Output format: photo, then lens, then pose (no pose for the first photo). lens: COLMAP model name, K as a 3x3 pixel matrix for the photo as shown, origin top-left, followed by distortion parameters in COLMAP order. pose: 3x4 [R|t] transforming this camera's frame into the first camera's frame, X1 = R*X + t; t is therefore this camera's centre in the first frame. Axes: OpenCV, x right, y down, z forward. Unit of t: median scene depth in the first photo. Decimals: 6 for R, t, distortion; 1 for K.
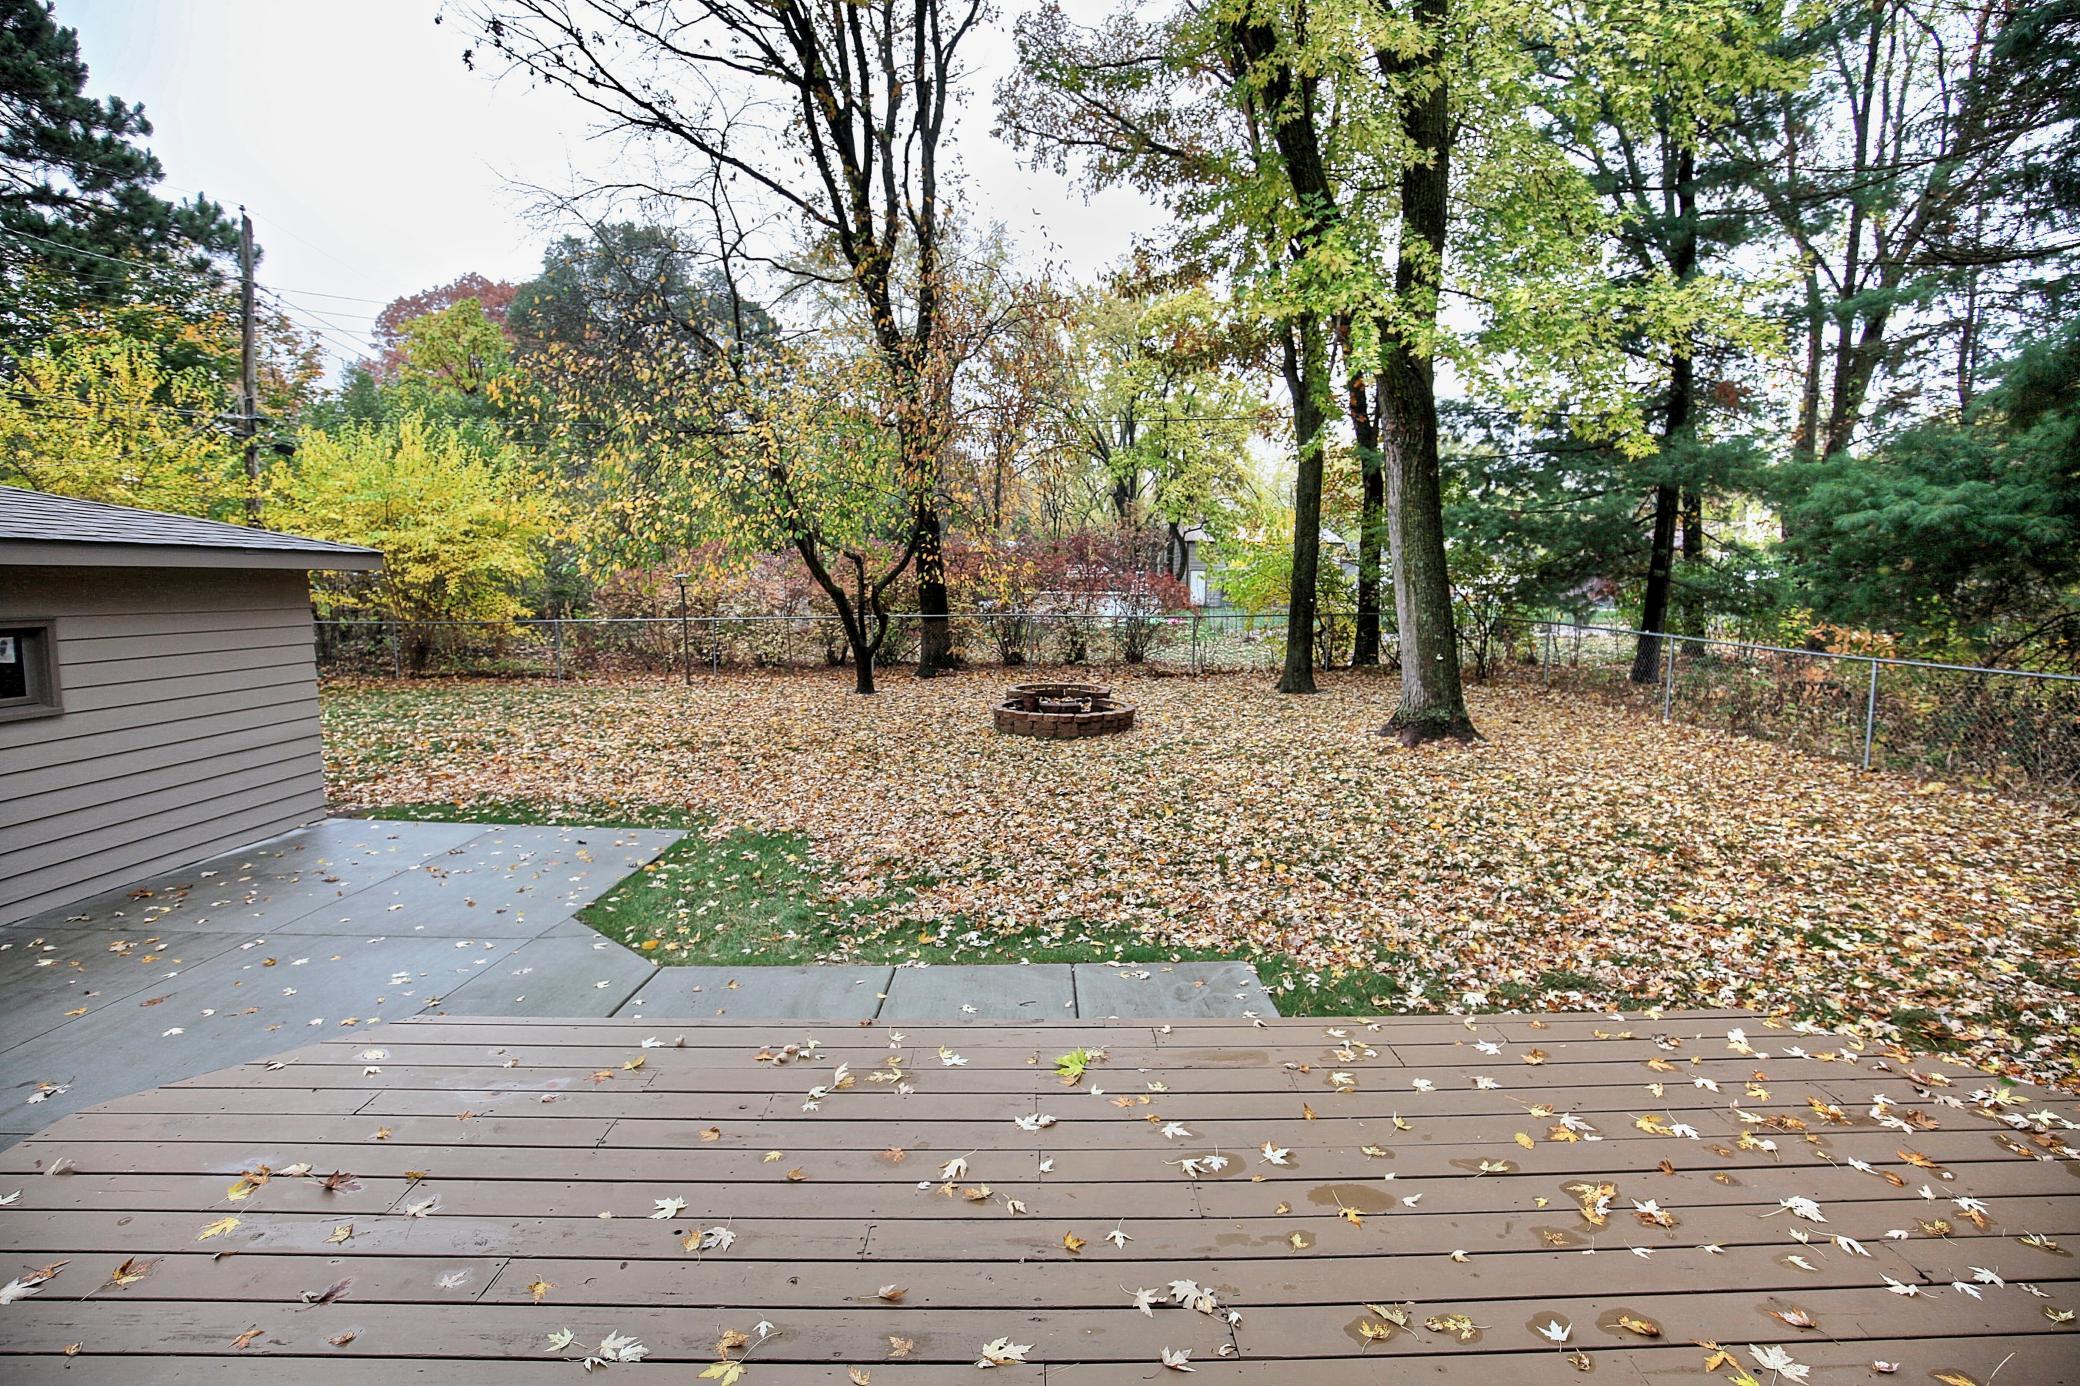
lens RADIAL K [[937.6, 0, 1039.9], [0, 937.6, 683.1], [0, 0, 1]] dist [-0.035255, 0.007582]
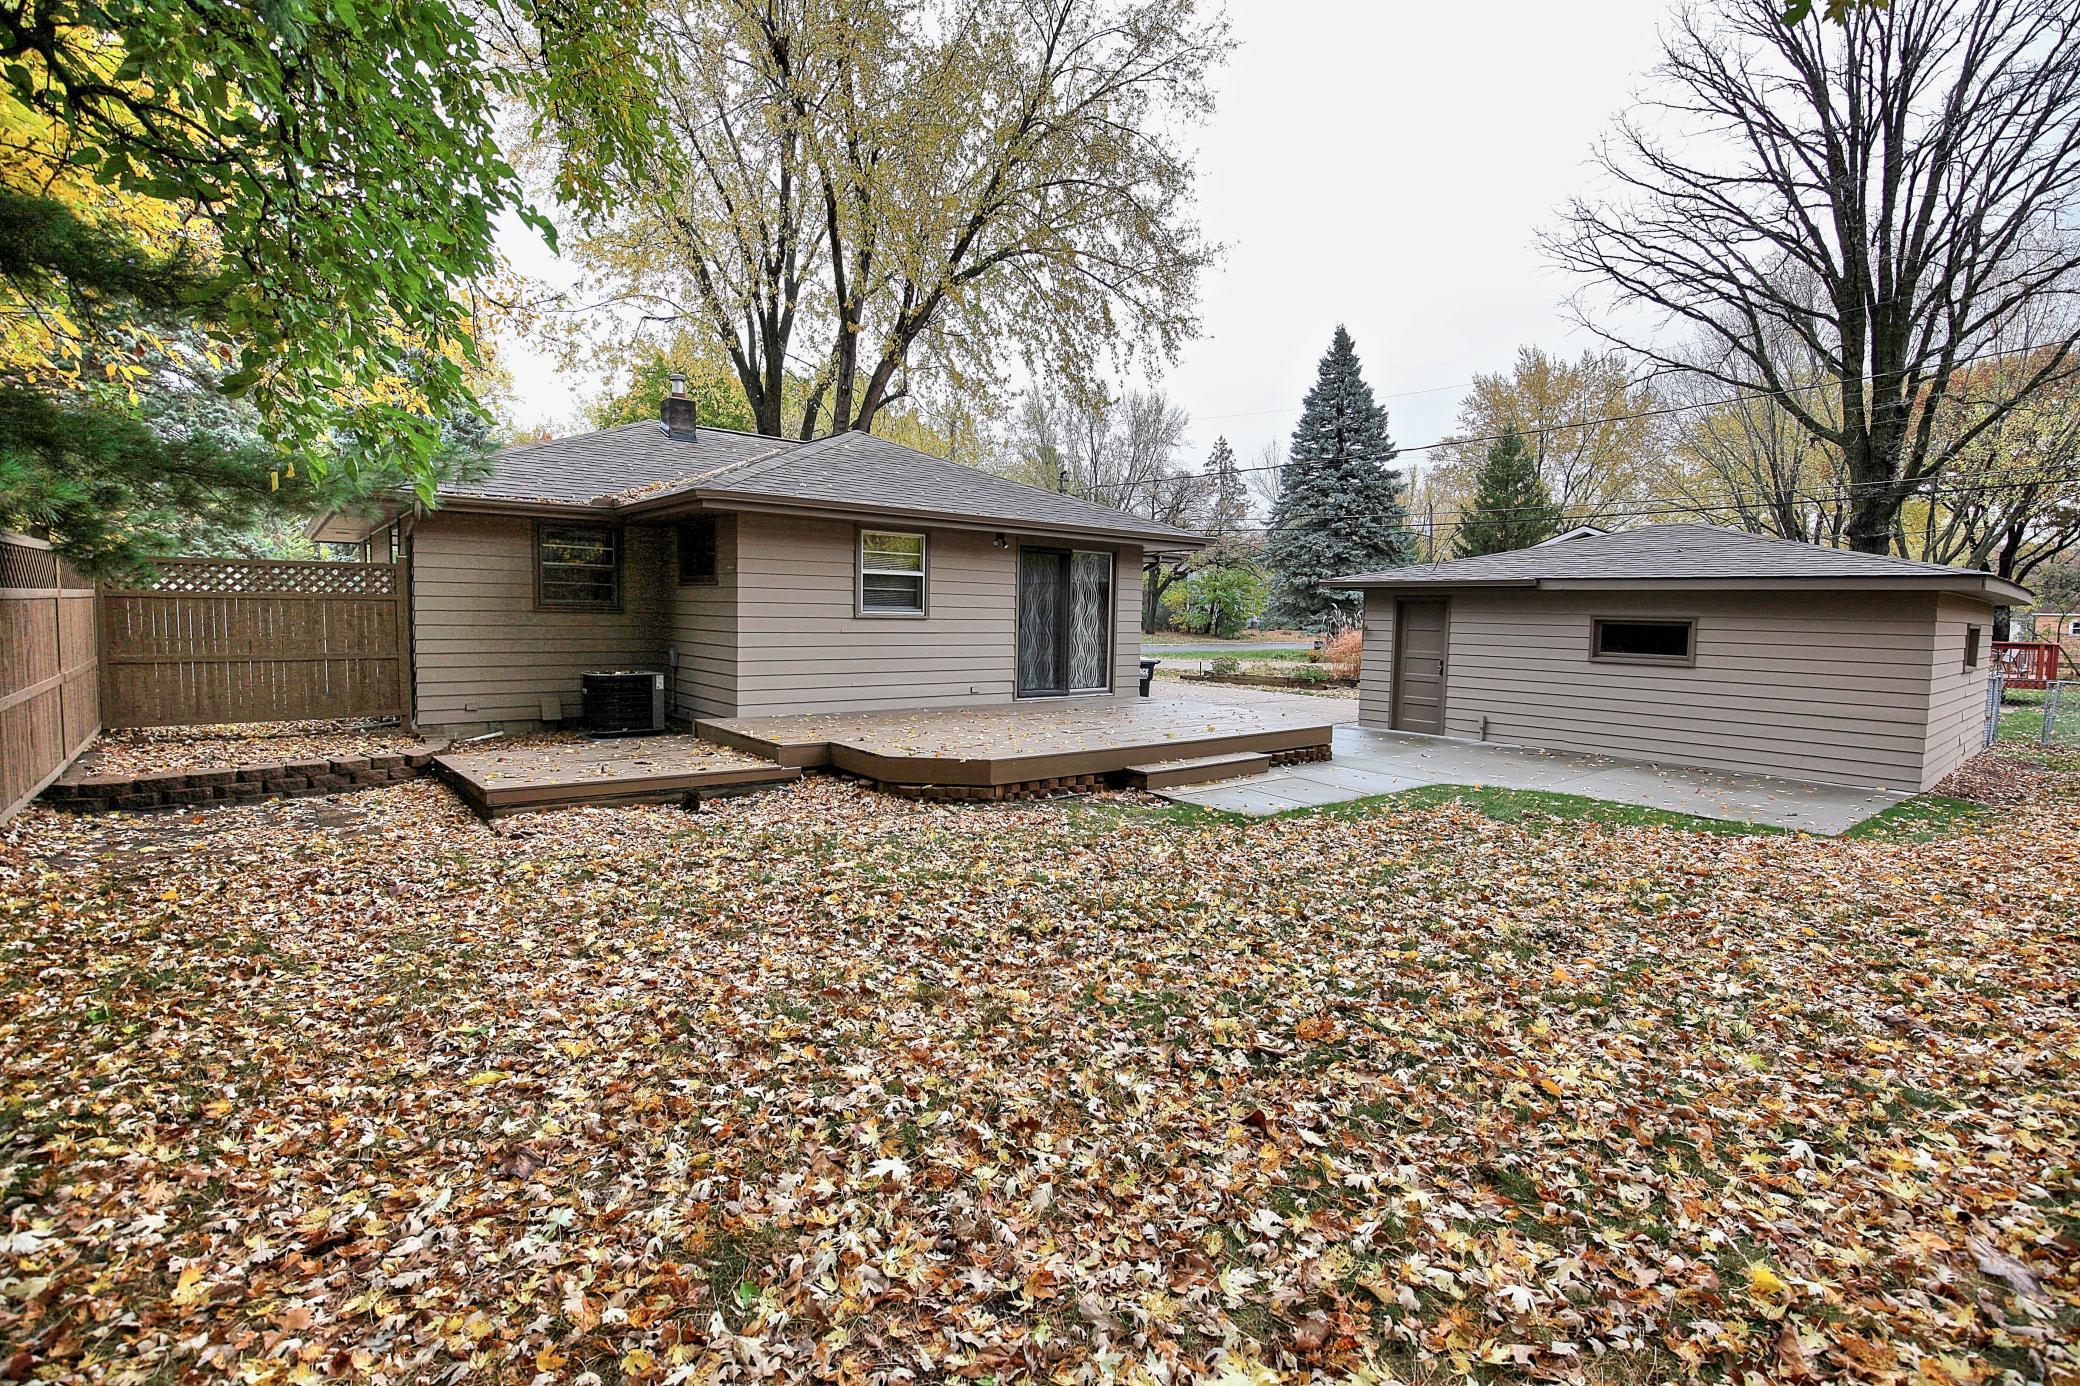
lens RADIAL K [[956.5, 0, 1058.4], [0, 956.5, 689.1], [0, 0, 1]] dist [-0.034697, 0.006632]
pose [[-0.773021, 0.026139, -0.633842, 0.440892], [-0.096408, 0.982705, 0.158104, -0.038501], [0.627012, 0.183325, -0.757131, 0.610597]]
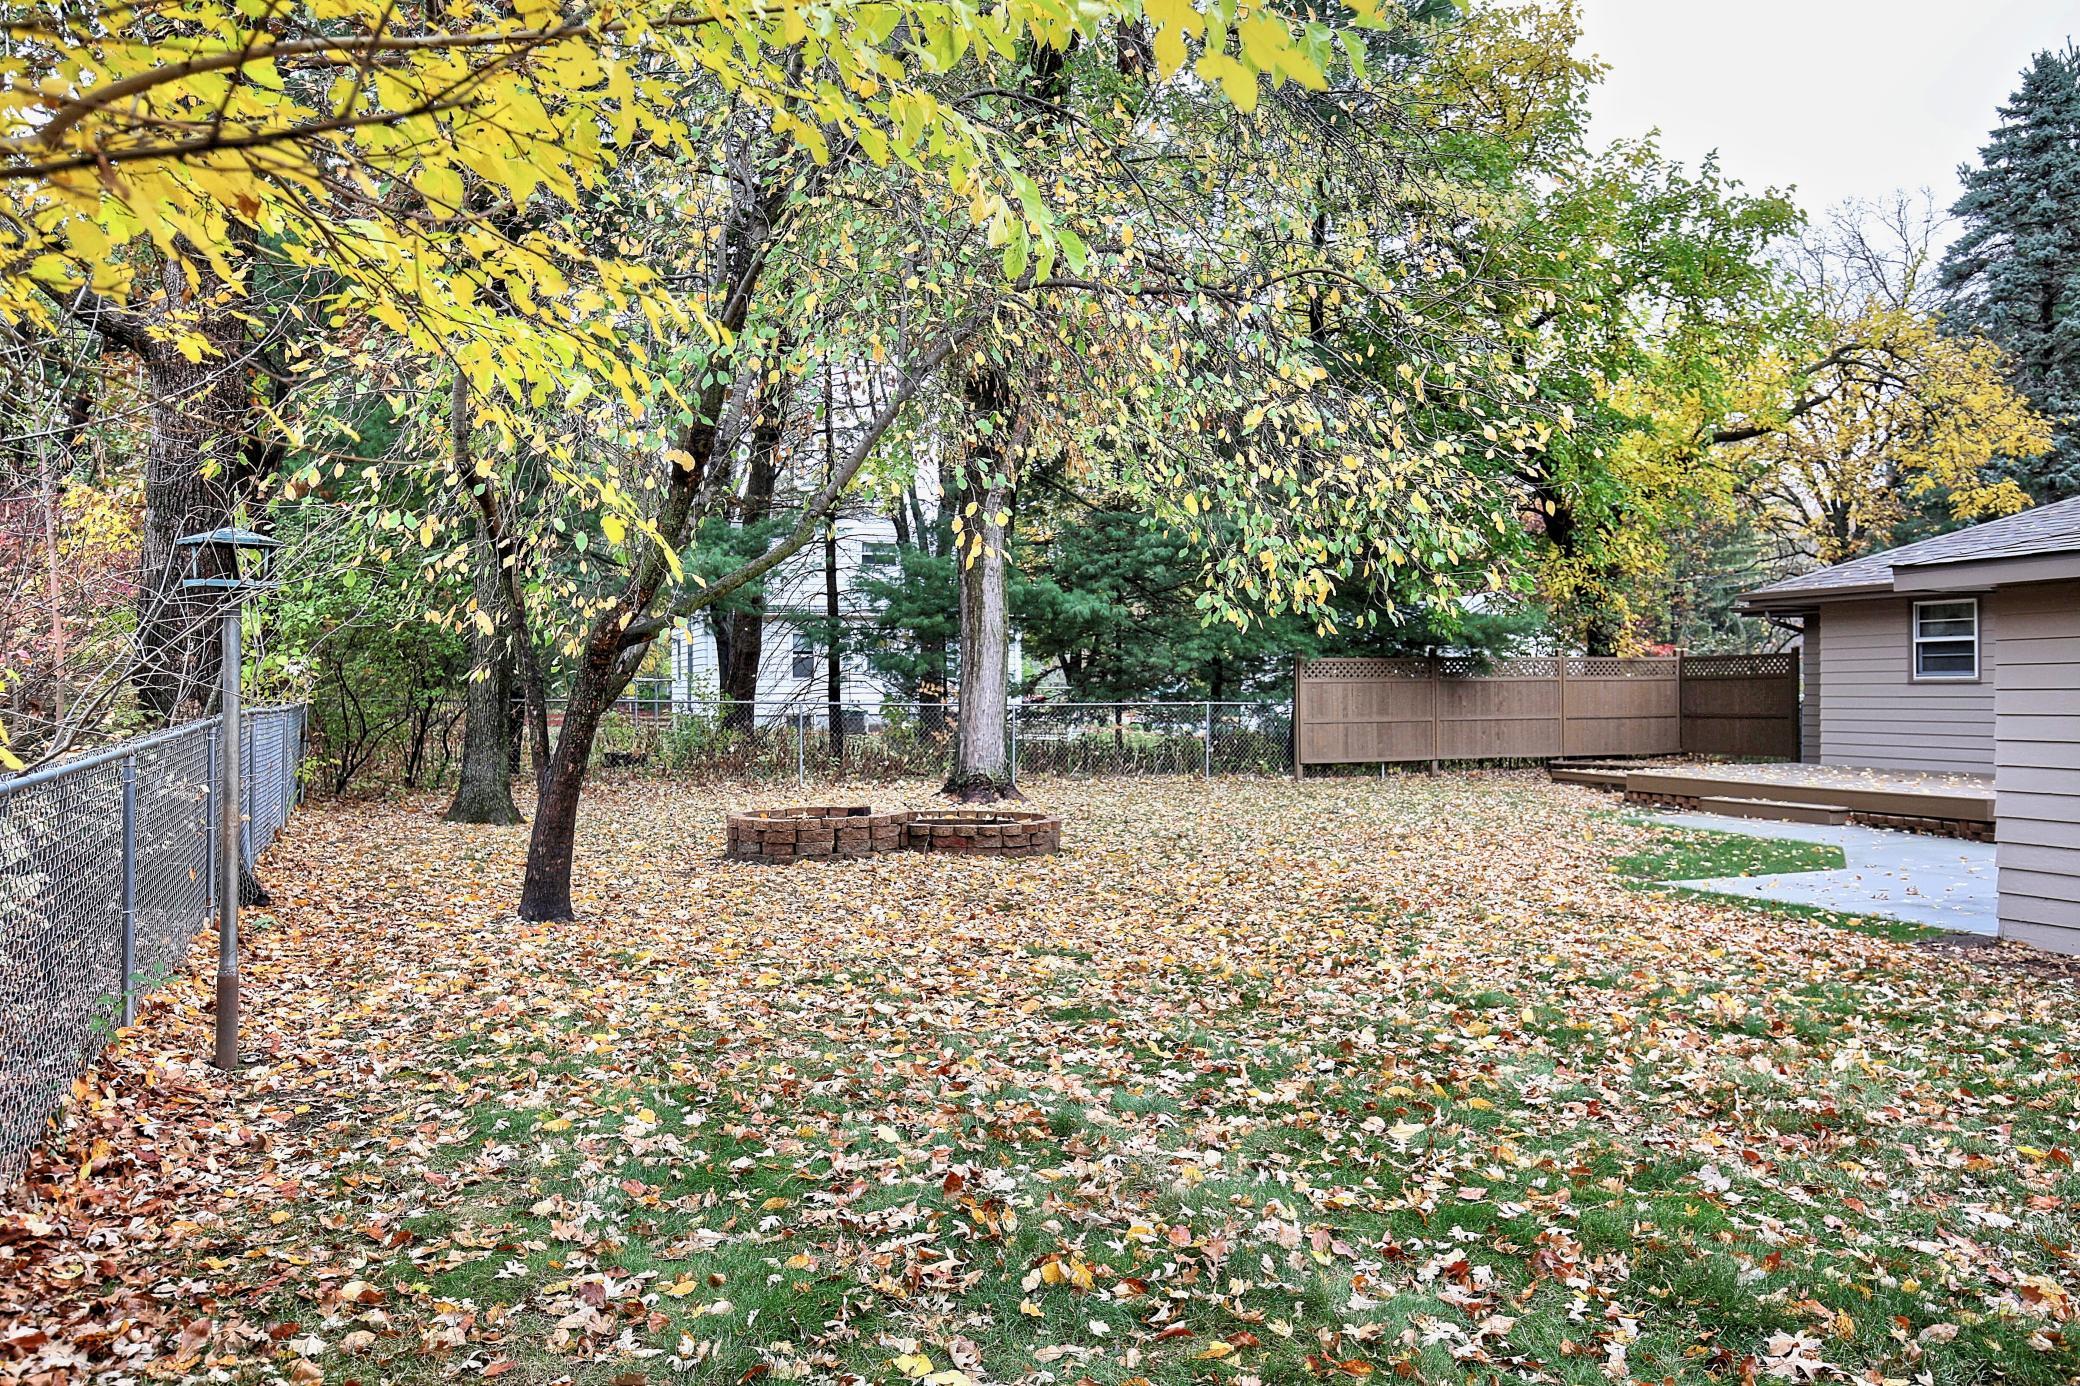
lens RADIAL K [[1617.8, 0, 1053.1], [0, 1617.8, 692.5], [0, 0, 1]] dist [0.015392, 0.011562]
pose [[-0.338335, -0.007769, 0.940994, -0.872520], [0.102114, 0.993758, 0.044920, -0.085129], [-0.935469, 0.111287, -0.335429, 1.051655]]
